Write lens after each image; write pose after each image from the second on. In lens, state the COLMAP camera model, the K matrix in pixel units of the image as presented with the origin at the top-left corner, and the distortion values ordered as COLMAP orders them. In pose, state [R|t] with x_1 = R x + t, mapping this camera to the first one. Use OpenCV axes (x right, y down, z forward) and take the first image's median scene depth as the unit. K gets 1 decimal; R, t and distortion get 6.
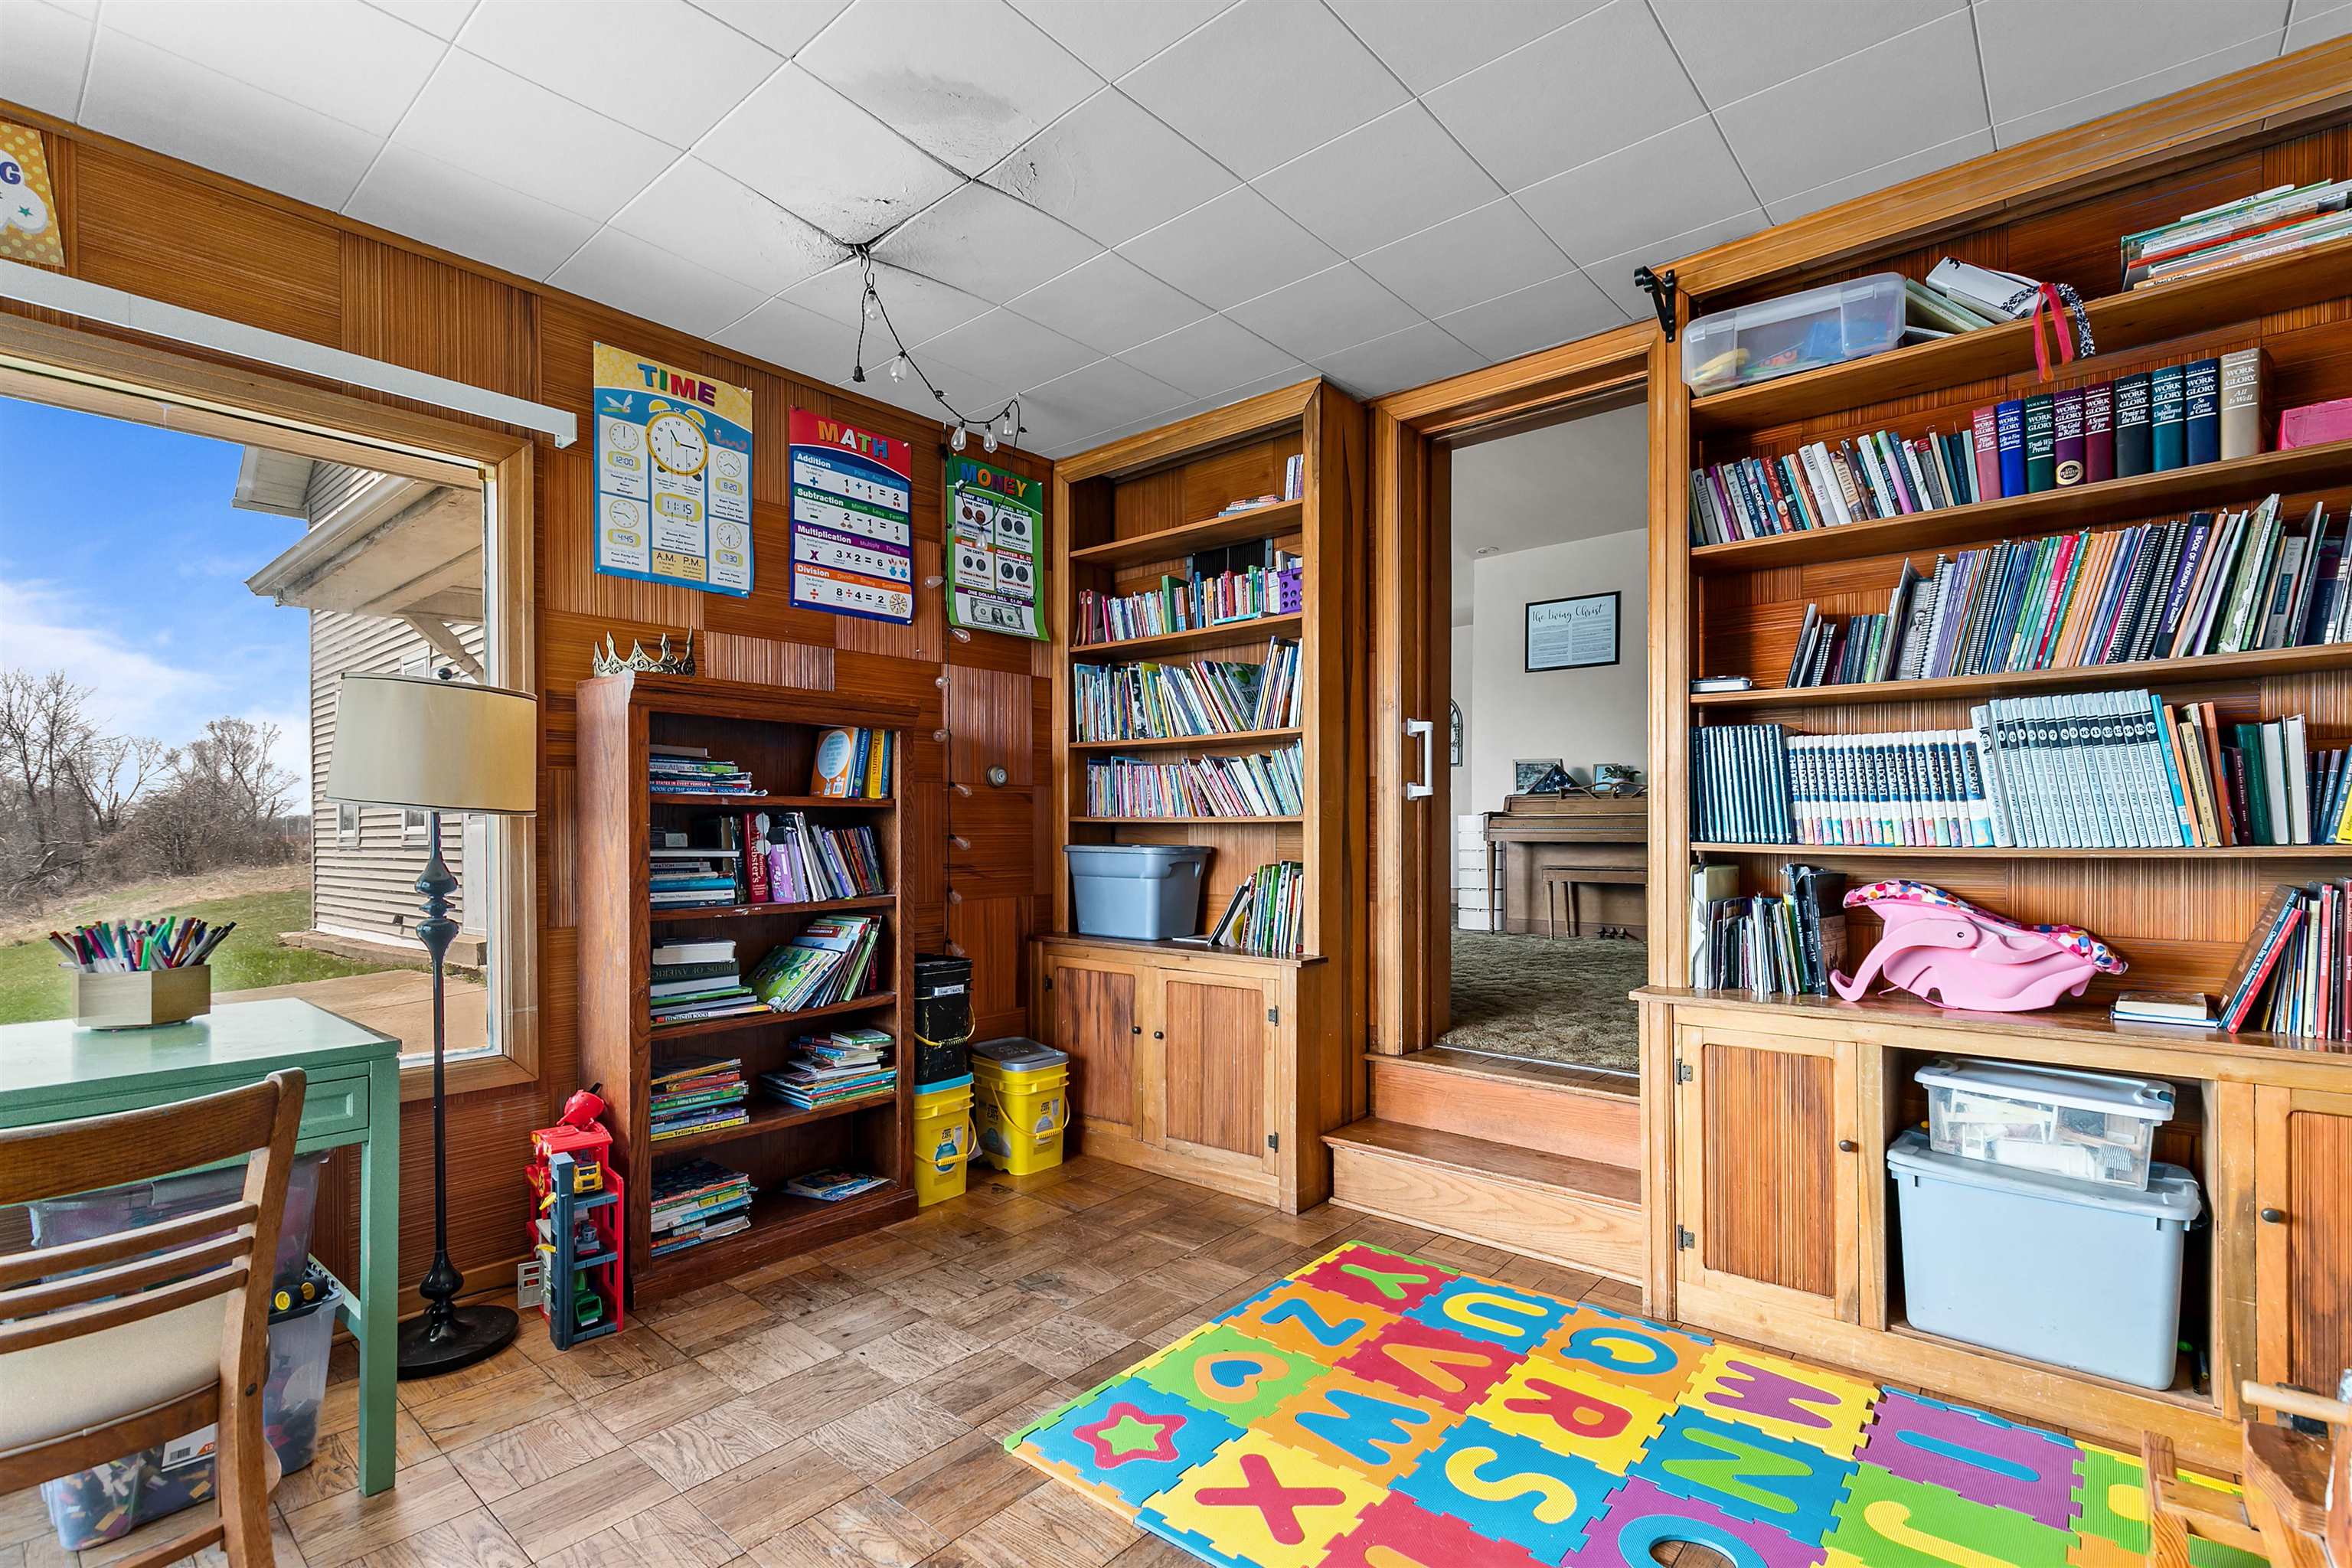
lens RADIAL K [[1050.5, 0, 1182.3], [0, 1050.5, 792.4], [0, 0, 1]] dist [0.004897, 0.000442]
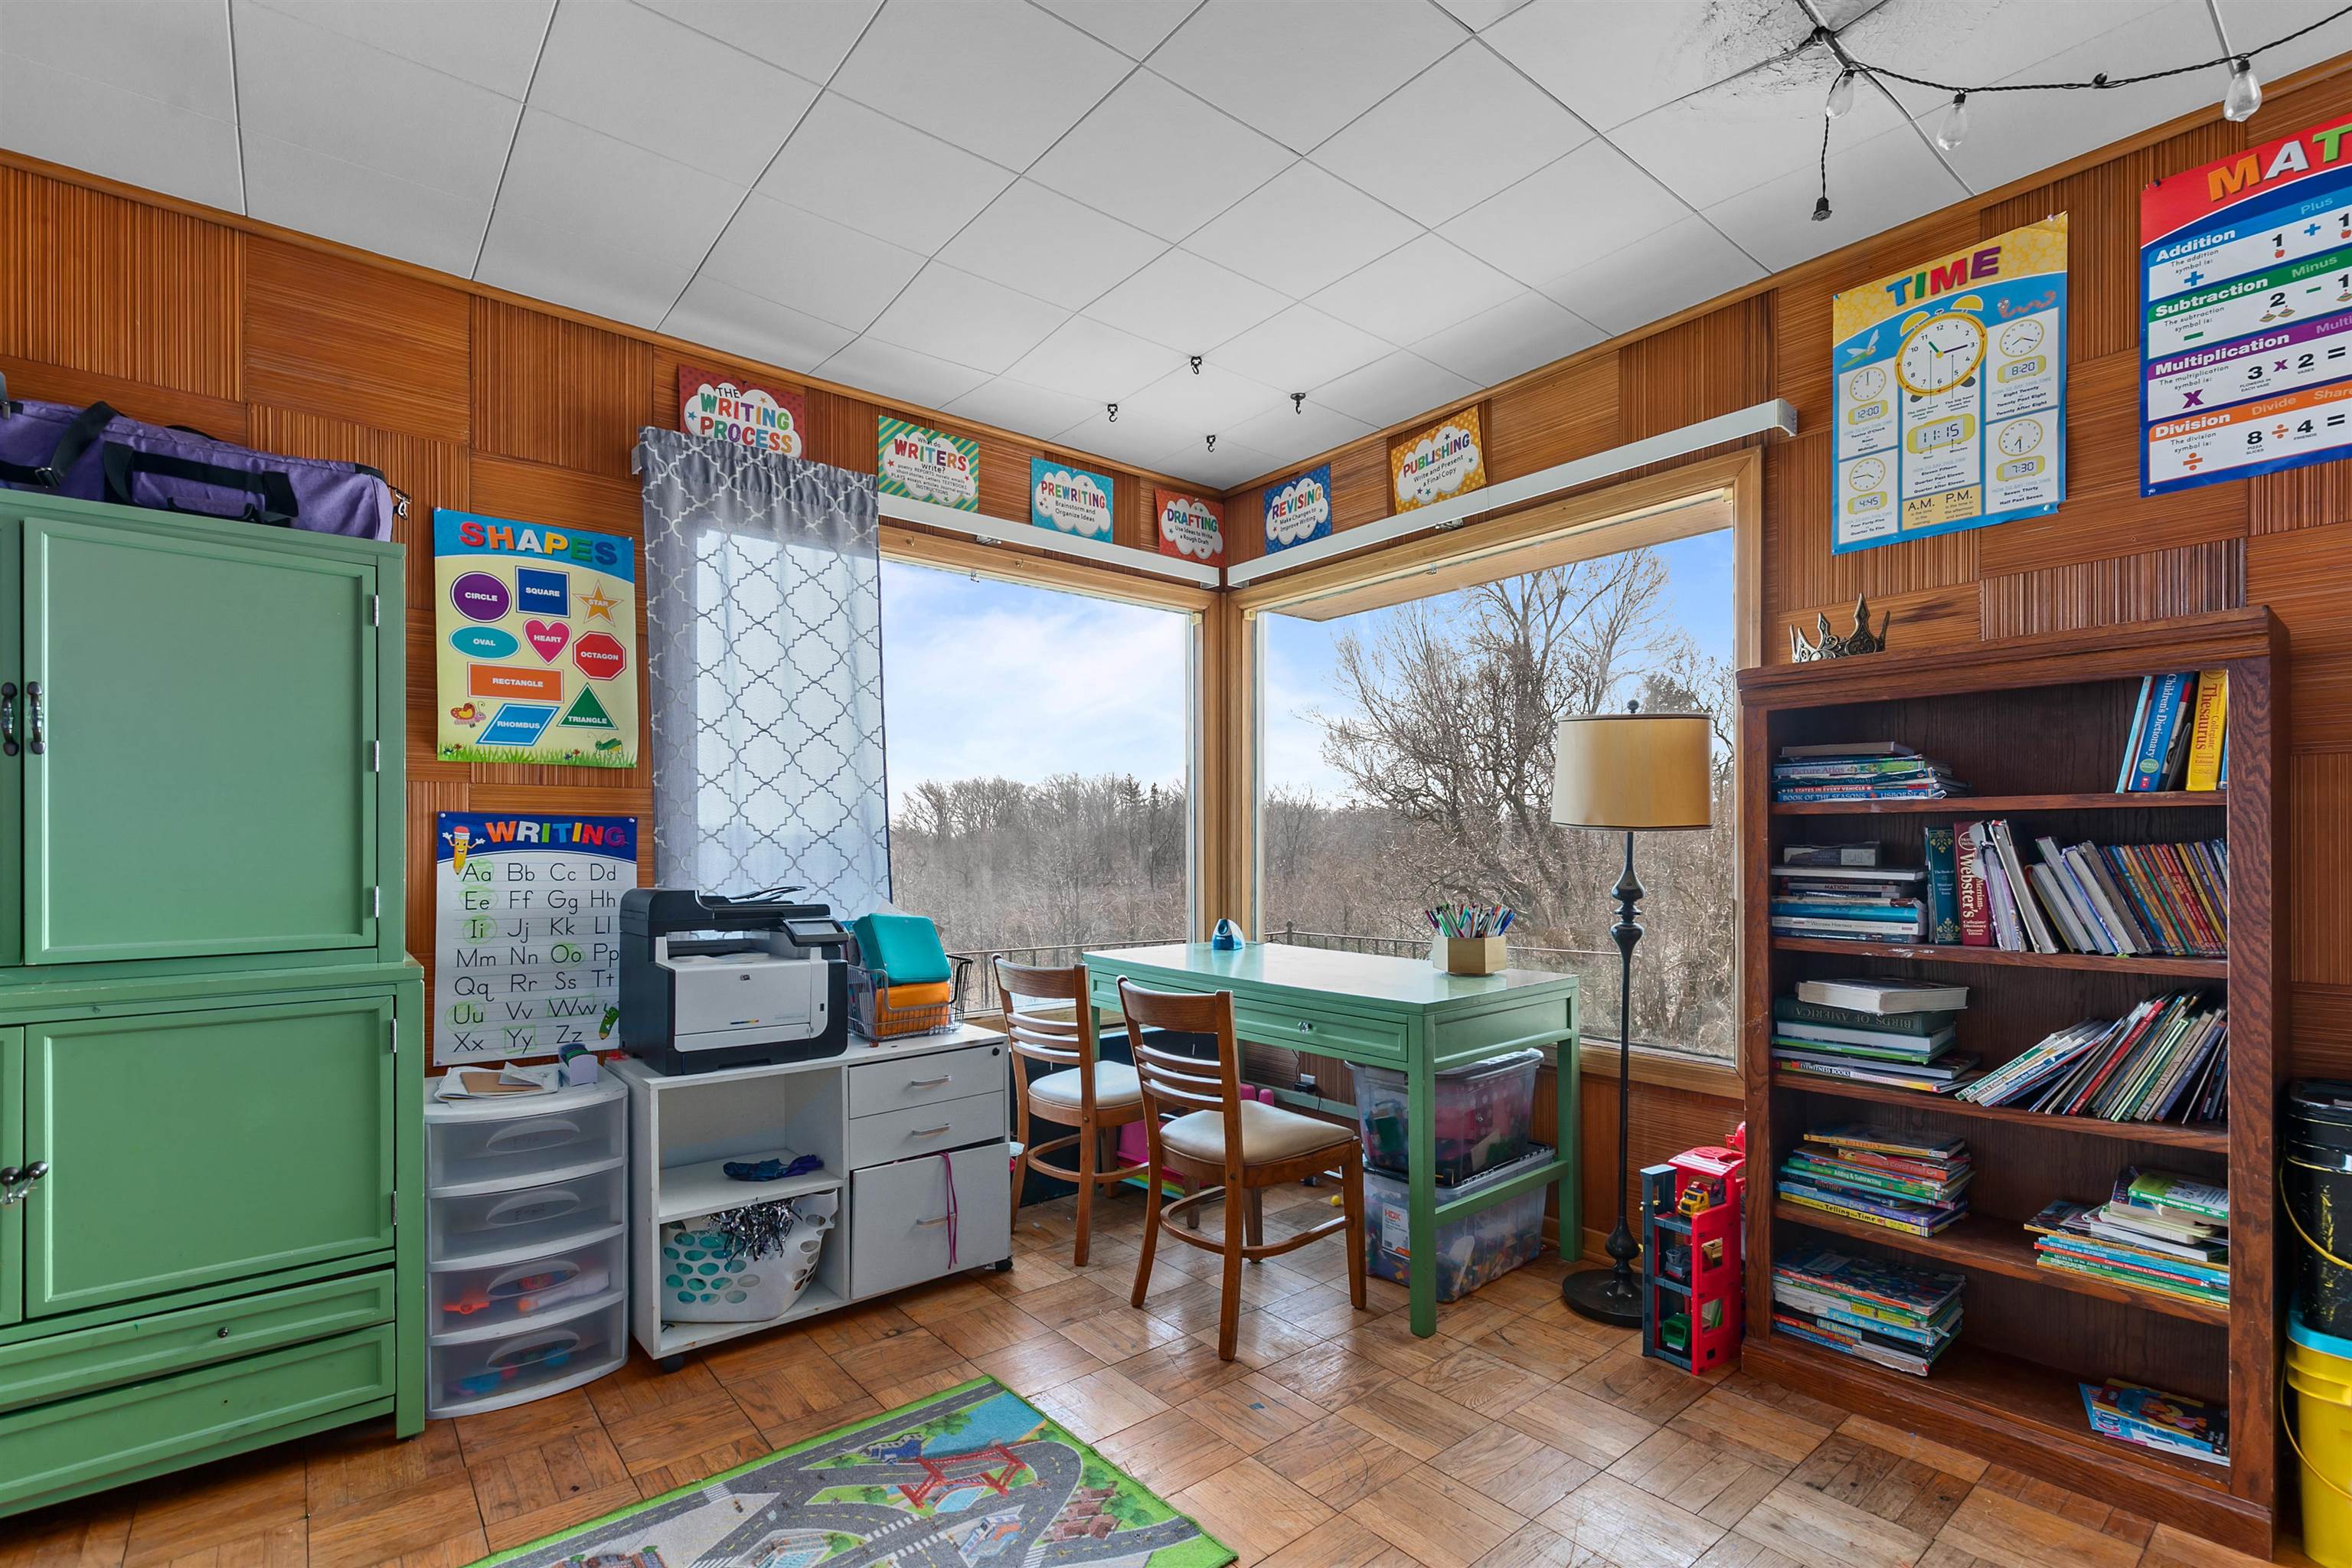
lens RADIAL K [[1066.4, 0, 1179.8], [0, 1066.4, 817.8], [0, 0, 1]] dist [-0.001938, -0.000037]
pose [[-0.158813, -0.026836, -0.986944, 0.405906], [0.034229, 0.998880, -0.032668, 0.022372], [0.986715, -0.038970, -0.157716, 0.580450]]
